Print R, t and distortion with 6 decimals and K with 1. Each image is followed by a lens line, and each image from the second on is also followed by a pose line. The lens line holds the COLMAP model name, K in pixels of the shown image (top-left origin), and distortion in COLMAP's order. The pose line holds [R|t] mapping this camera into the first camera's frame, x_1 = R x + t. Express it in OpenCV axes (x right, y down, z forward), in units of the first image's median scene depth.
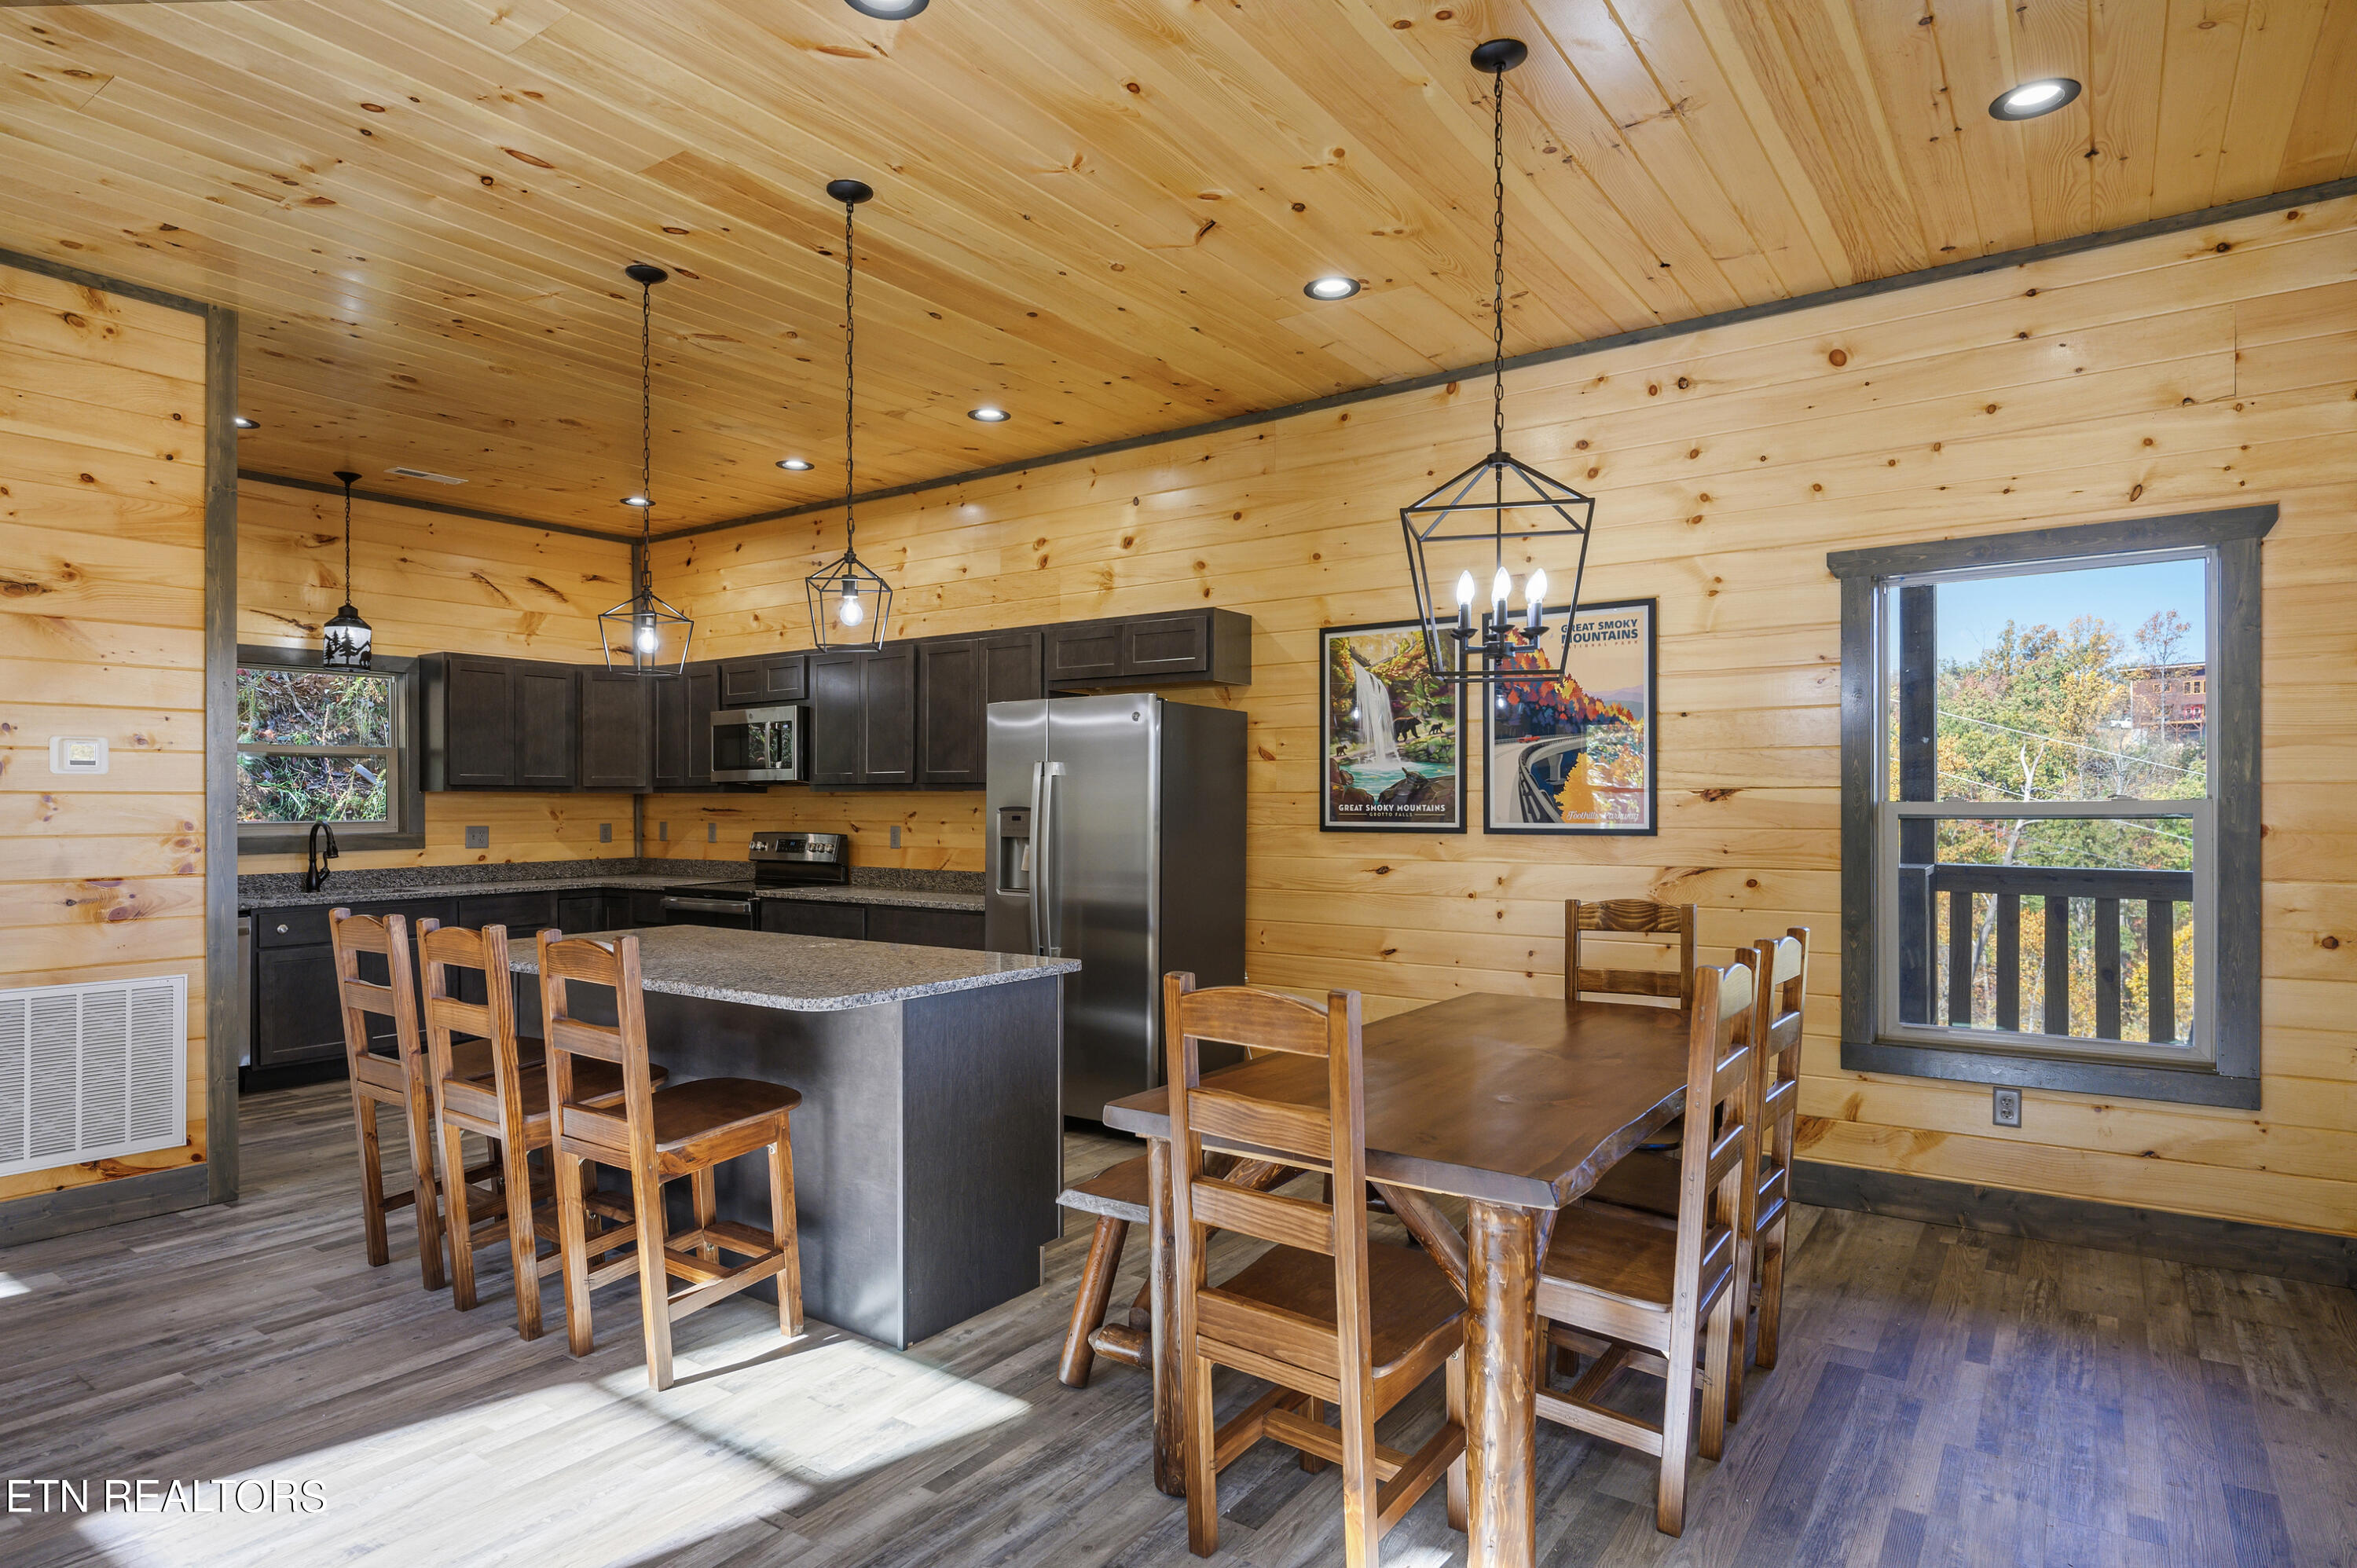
lens RADIAL K [[1296.9, 0, 1172.8], [0, 1296.9, 806.7], [0, 0, 1]] dist [-0.003692, -0.000130]
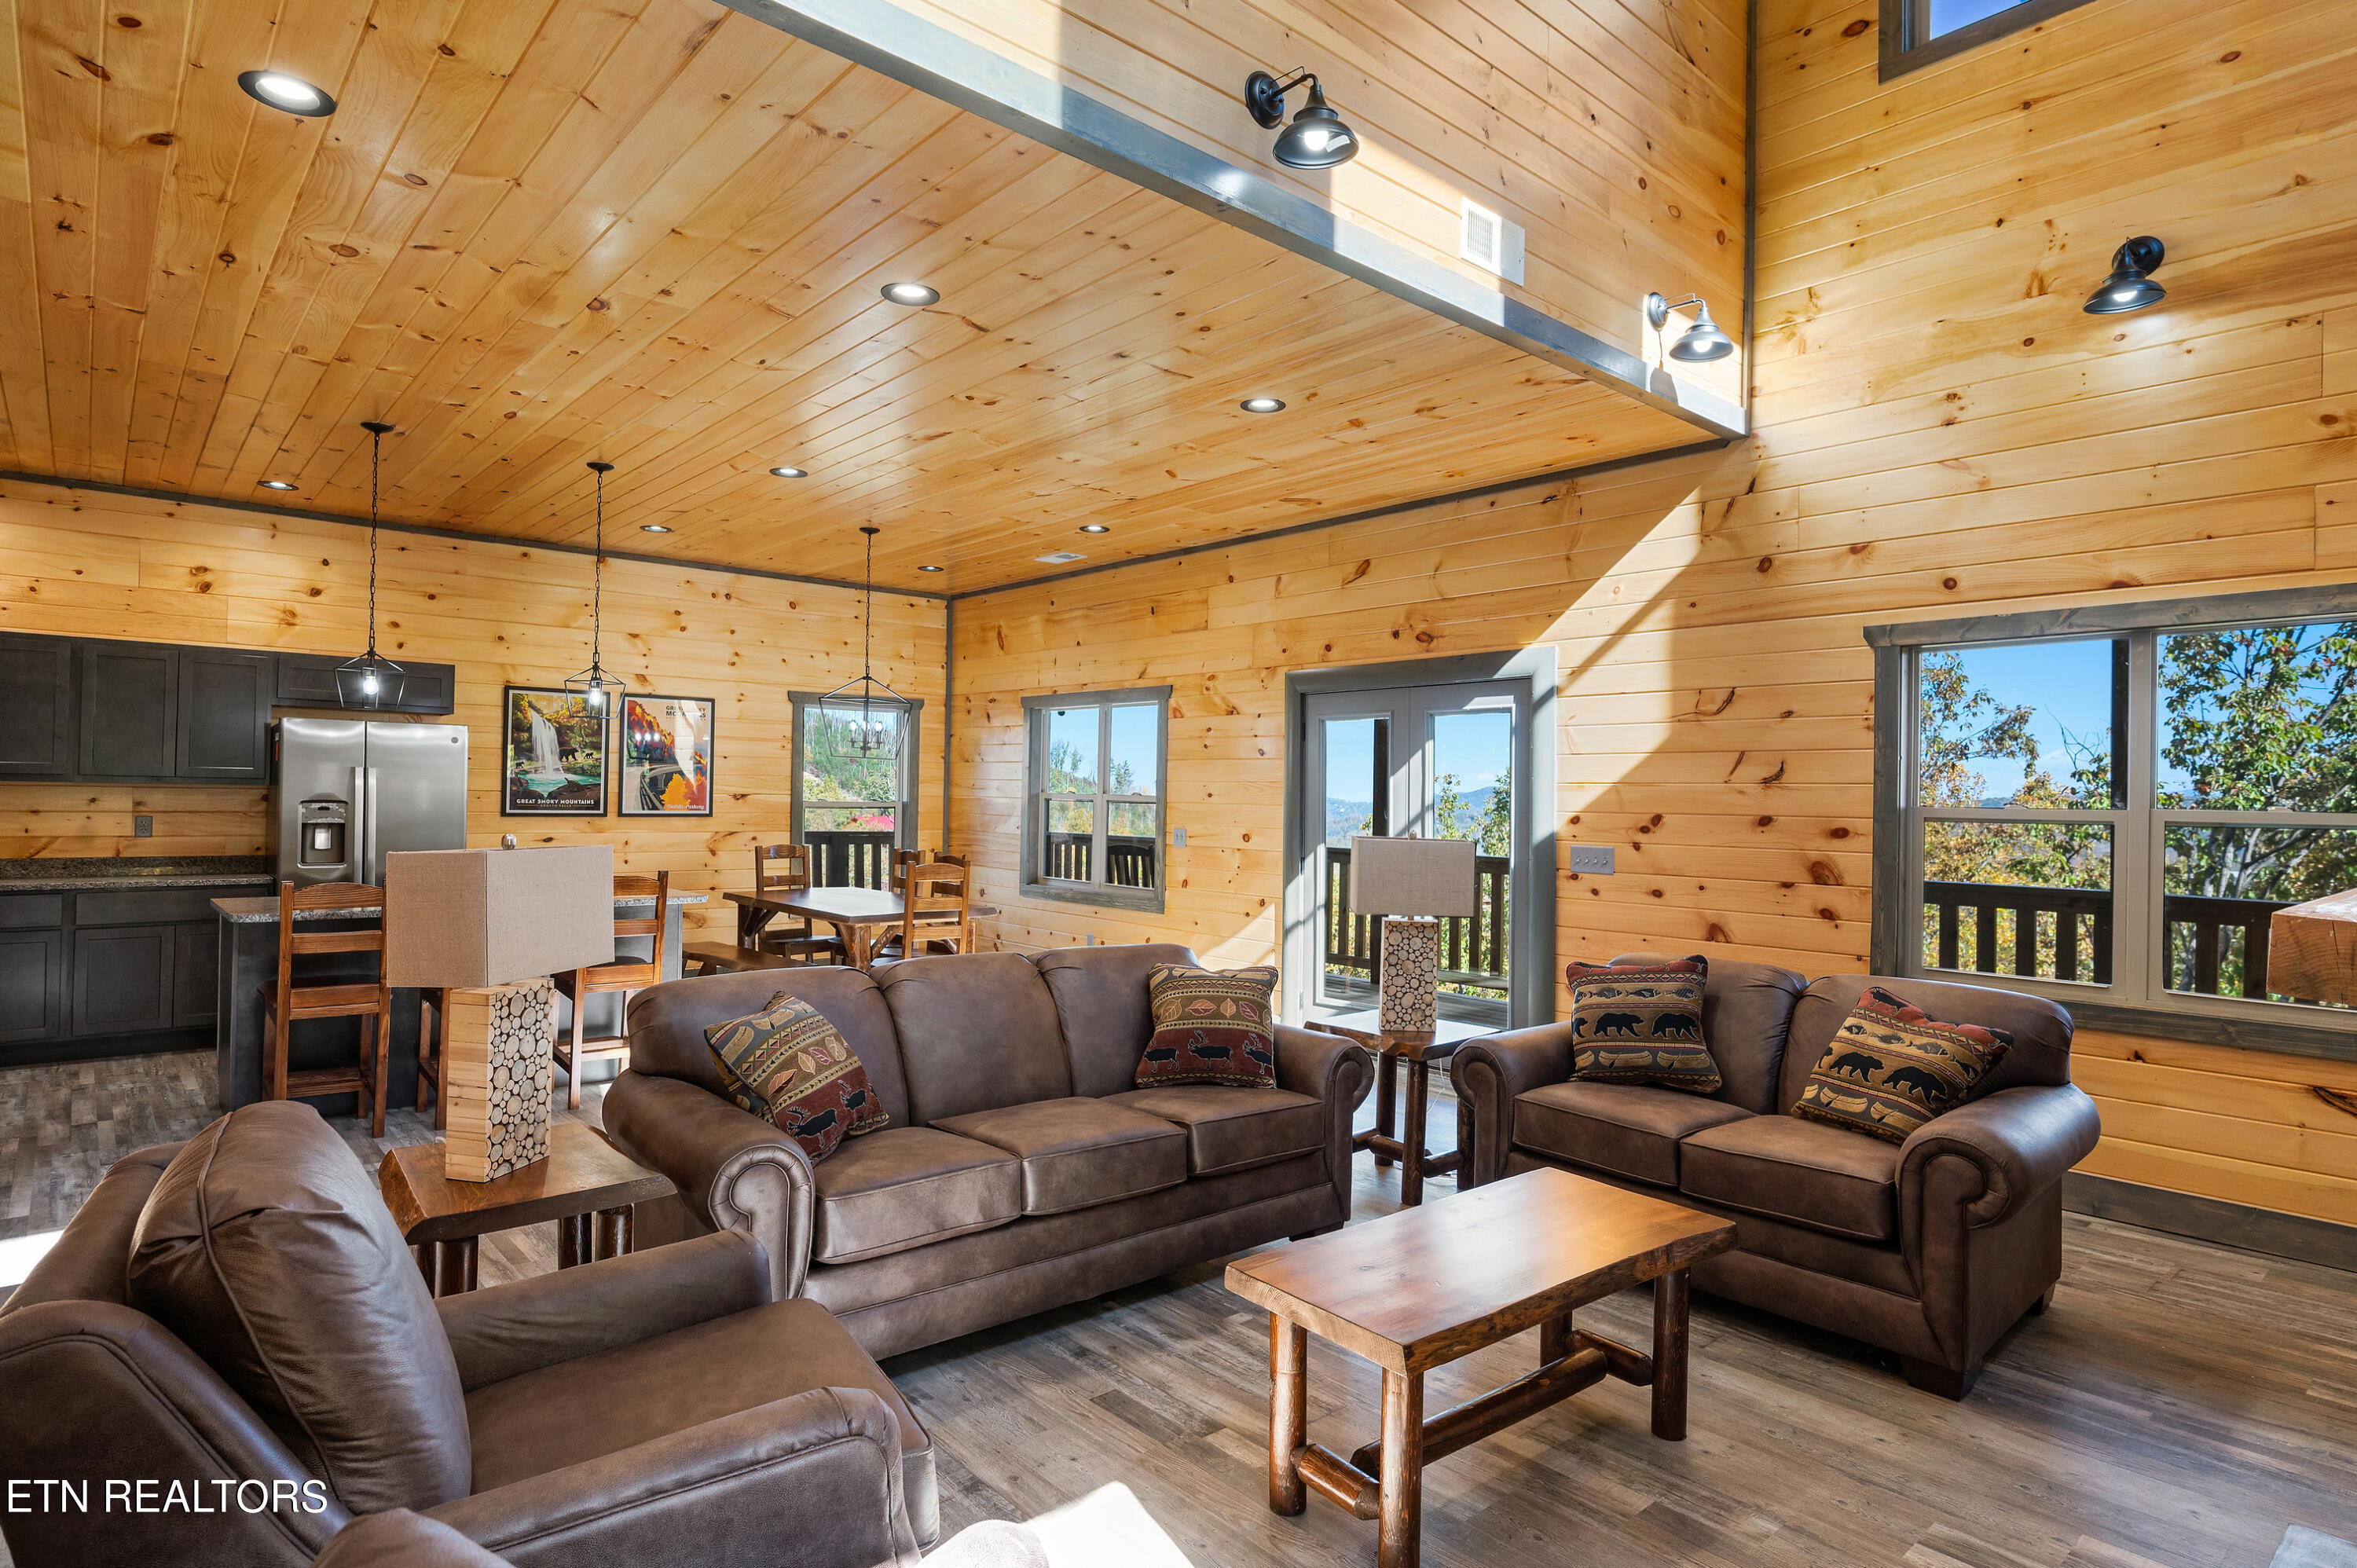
lens RADIAL K [[1267.2, 0, 1173.9], [0, 1267.2, 789.1], [0, 0, 1]] dist [-0.000765, 0.000042]
pose [[0.227023, 0.012778, 0.973806, -1.176991], [-0.012409, 0.999871, -0.010227, -0.008066], [-0.973810, -0.009762, 0.227152, -0.123870]]
